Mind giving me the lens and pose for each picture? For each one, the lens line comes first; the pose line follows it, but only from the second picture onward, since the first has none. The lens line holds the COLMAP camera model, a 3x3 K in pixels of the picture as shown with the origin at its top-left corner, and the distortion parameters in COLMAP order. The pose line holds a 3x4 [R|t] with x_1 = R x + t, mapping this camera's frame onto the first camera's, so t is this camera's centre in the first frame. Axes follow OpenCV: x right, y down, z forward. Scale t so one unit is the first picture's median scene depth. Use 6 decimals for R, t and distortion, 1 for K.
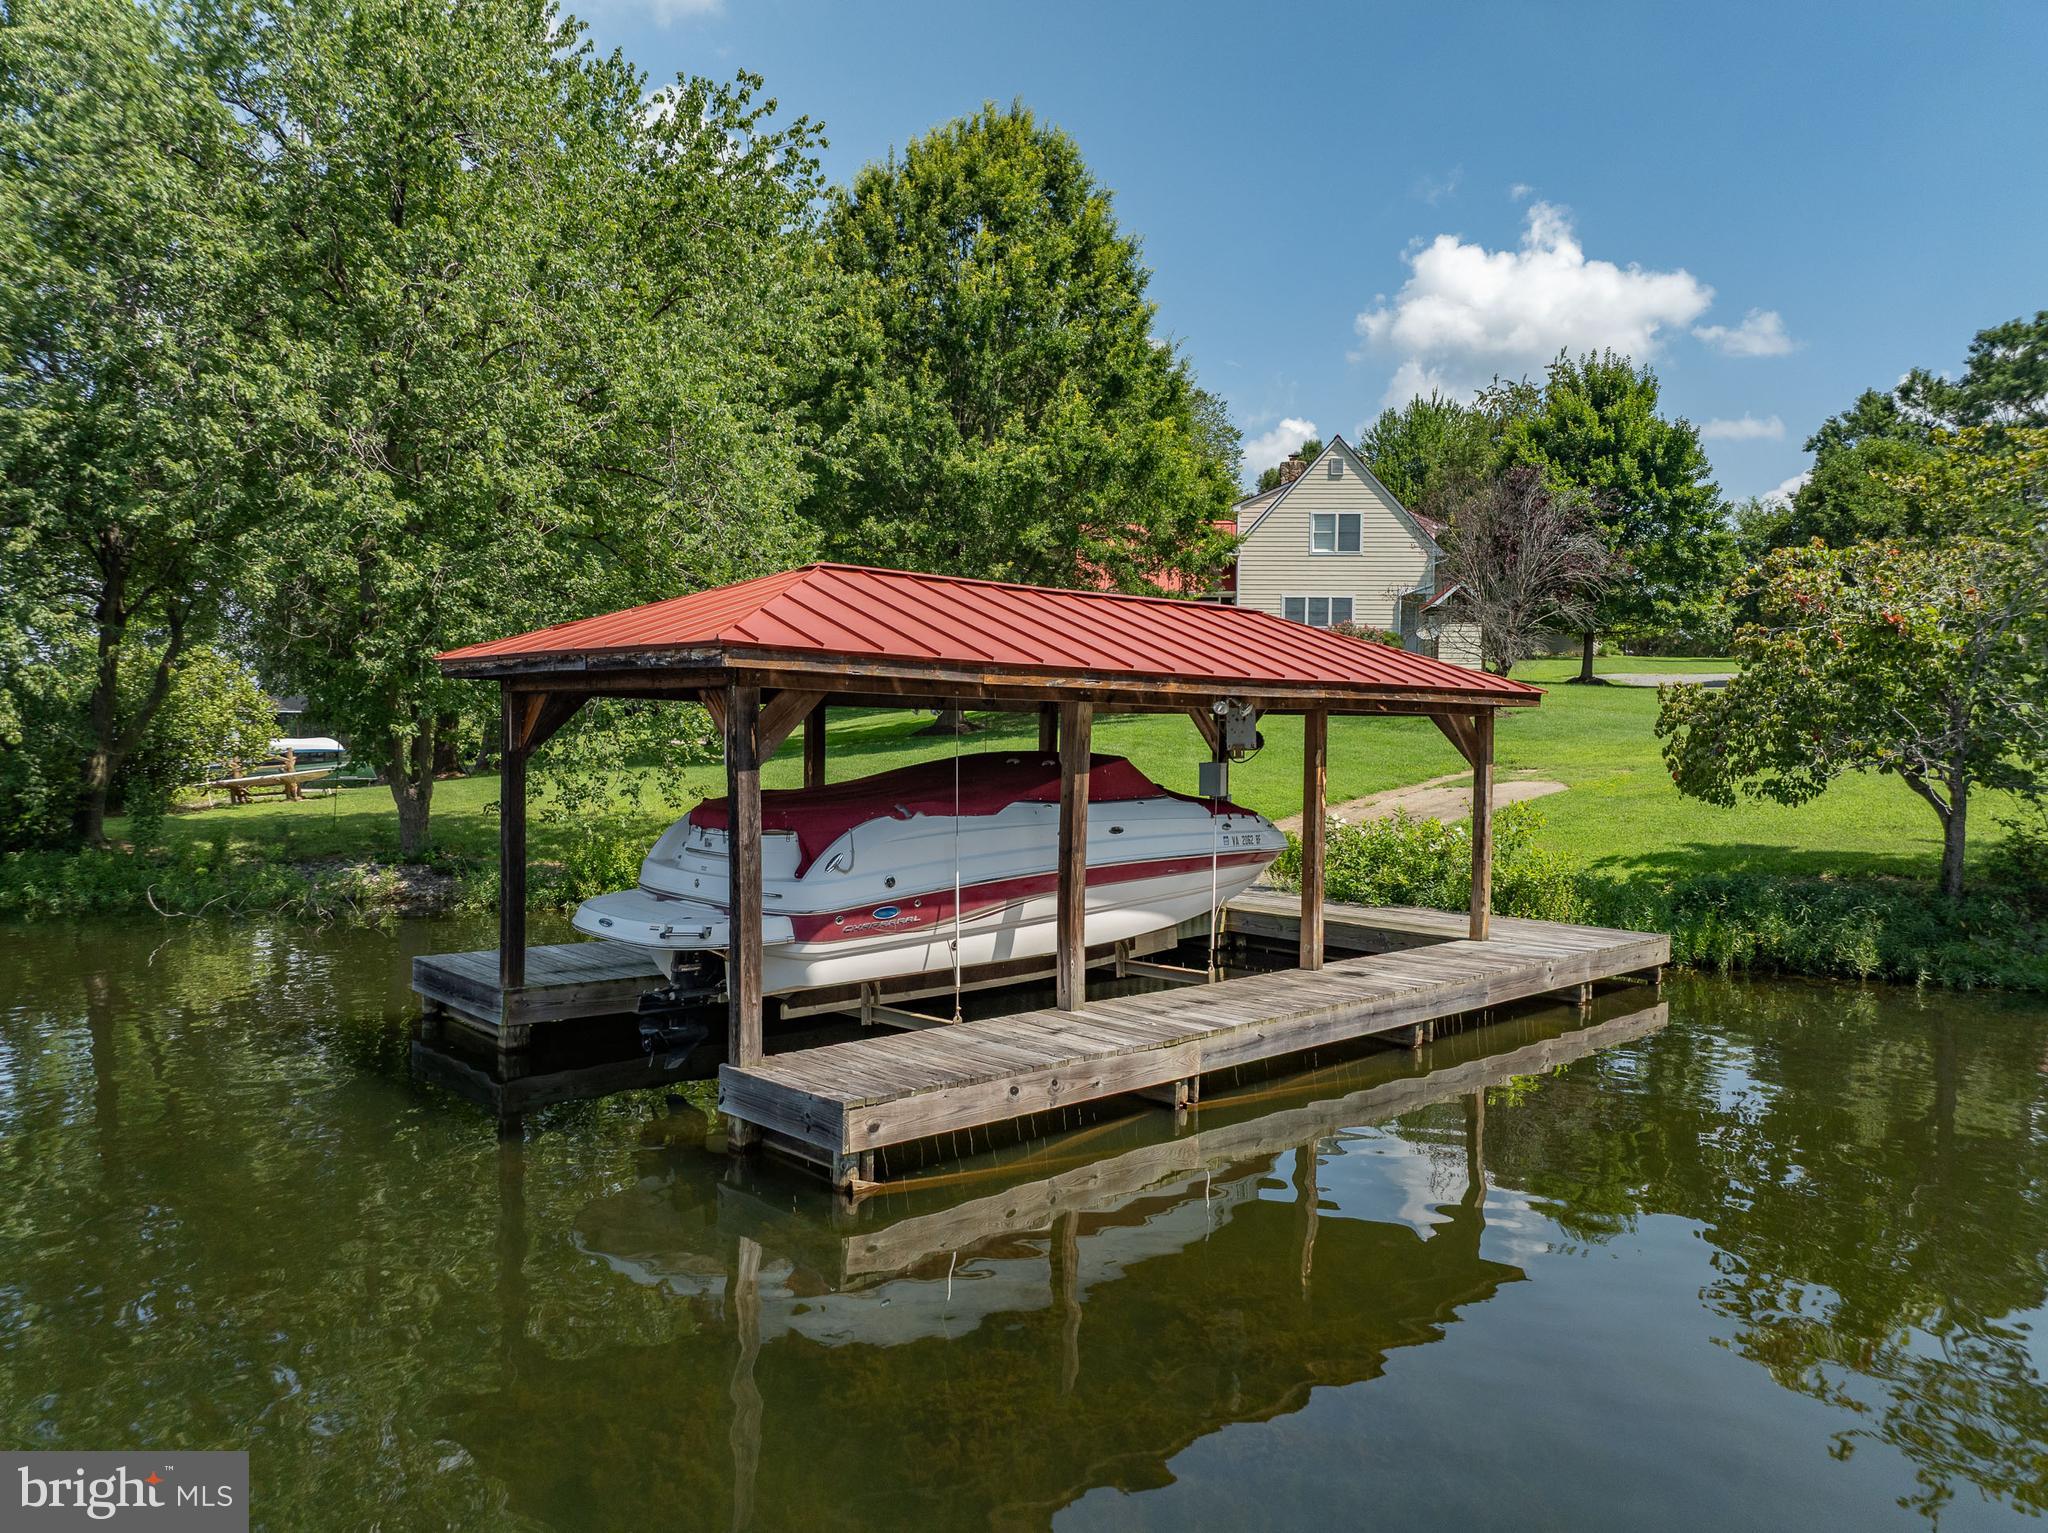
lens RADIAL K [[1441.5, 0, 1029.2], [0, 1441.5, 760.7], [0, 0, 1]] dist [-0.043239, 0.015486]
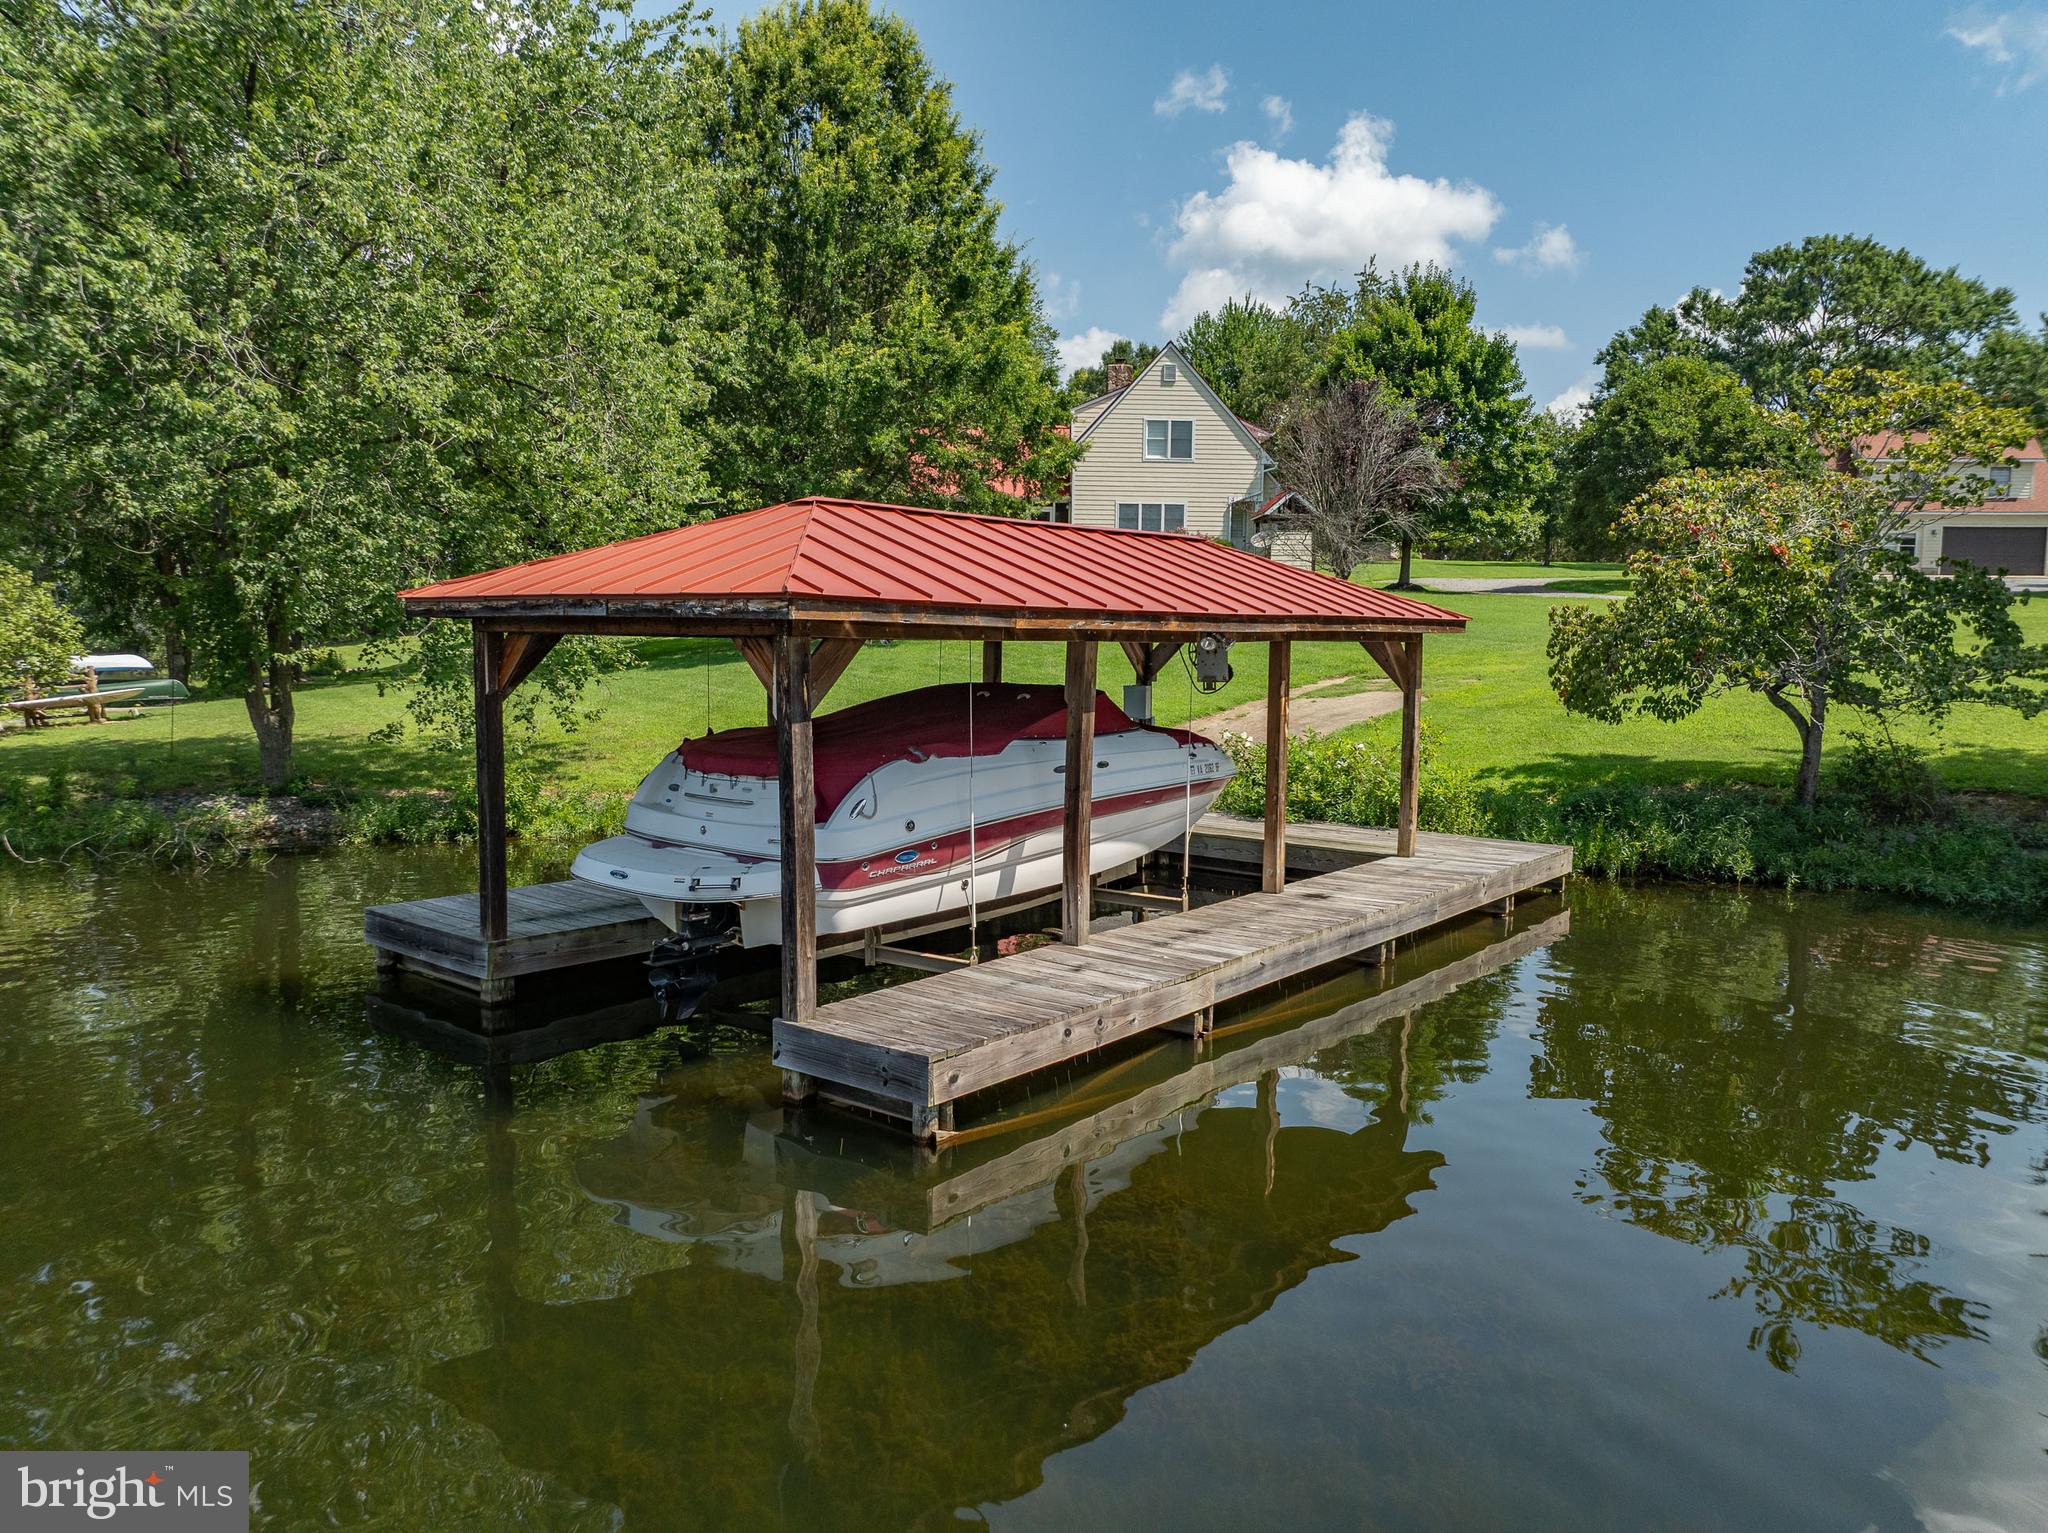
lens RADIAL K [[1441.5, 0, 1029.5], [0, 1441.5, 758.3], [0, 0, 1]] dist [-0.043239, 0.015486]
pose [[0.990117, -0.015906, 0.139342, -0.069741], [0.006292, 0.997586, 0.069163, -0.013931], [-0.140106, -0.067602, 0.987826, 0.003758]]
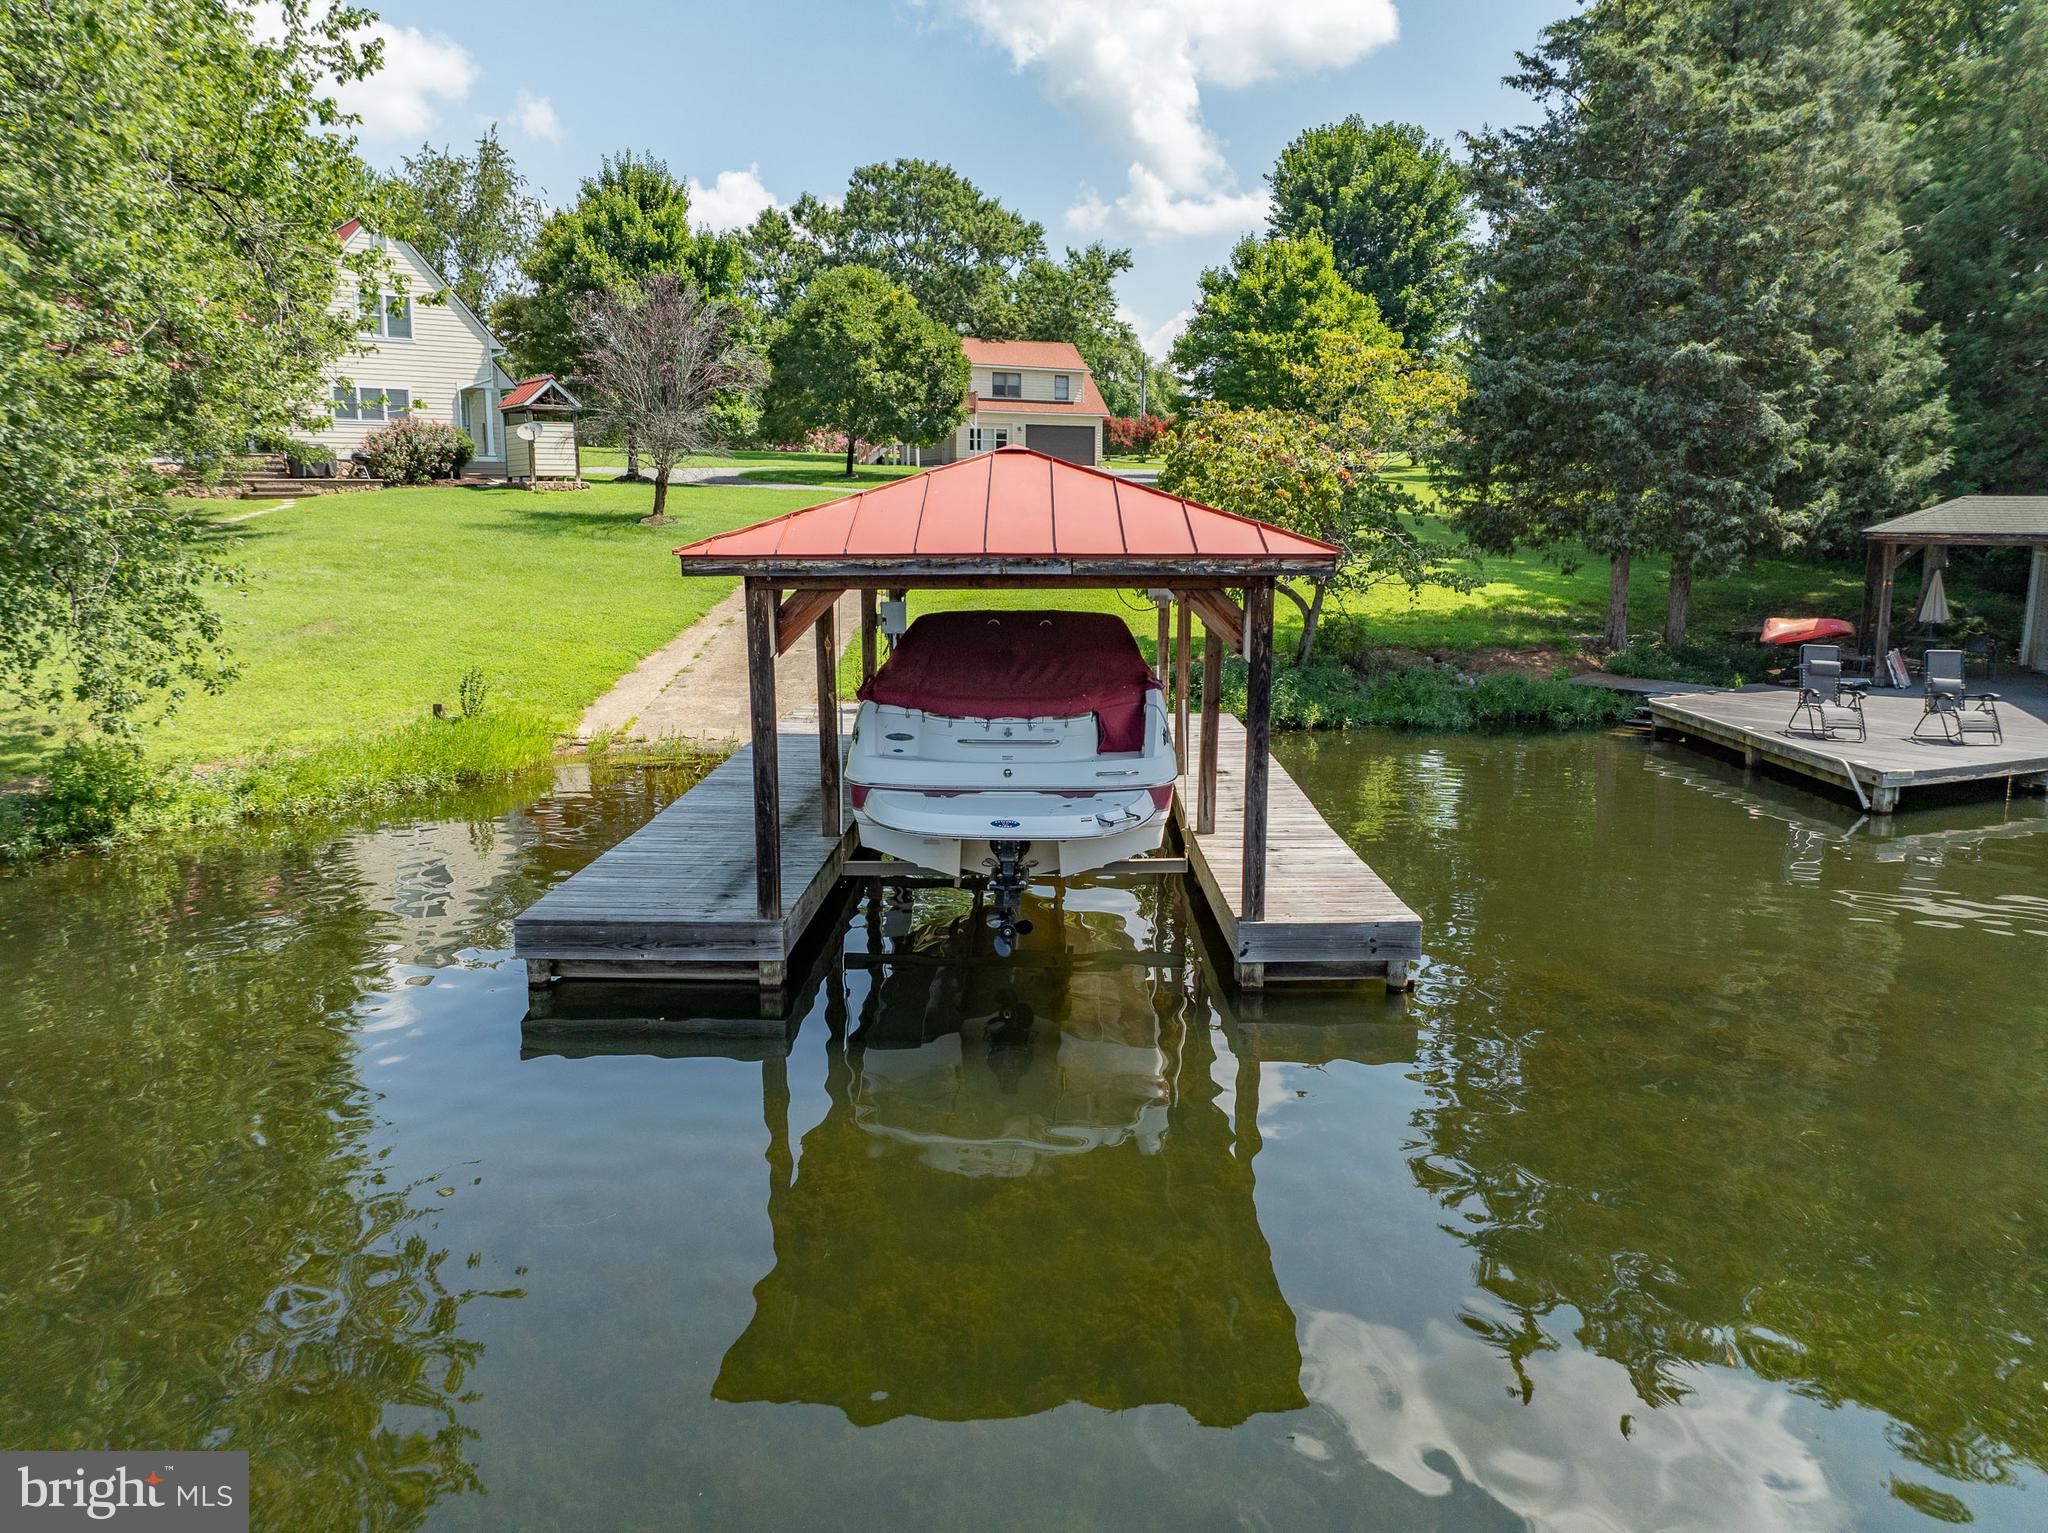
lens RADIAL K [[1441.5, 0, 1028.2], [0, 1441.5, 760.6], [0, 0, 1]] dist [-0.043239, 0.015486]
pose [[0.698320, -0.137432, 0.702469, -0.443257], [0.029173, 0.986044, 0.163910, -0.042496], [-0.715191, -0.093968, 0.692583, 0.135207]]
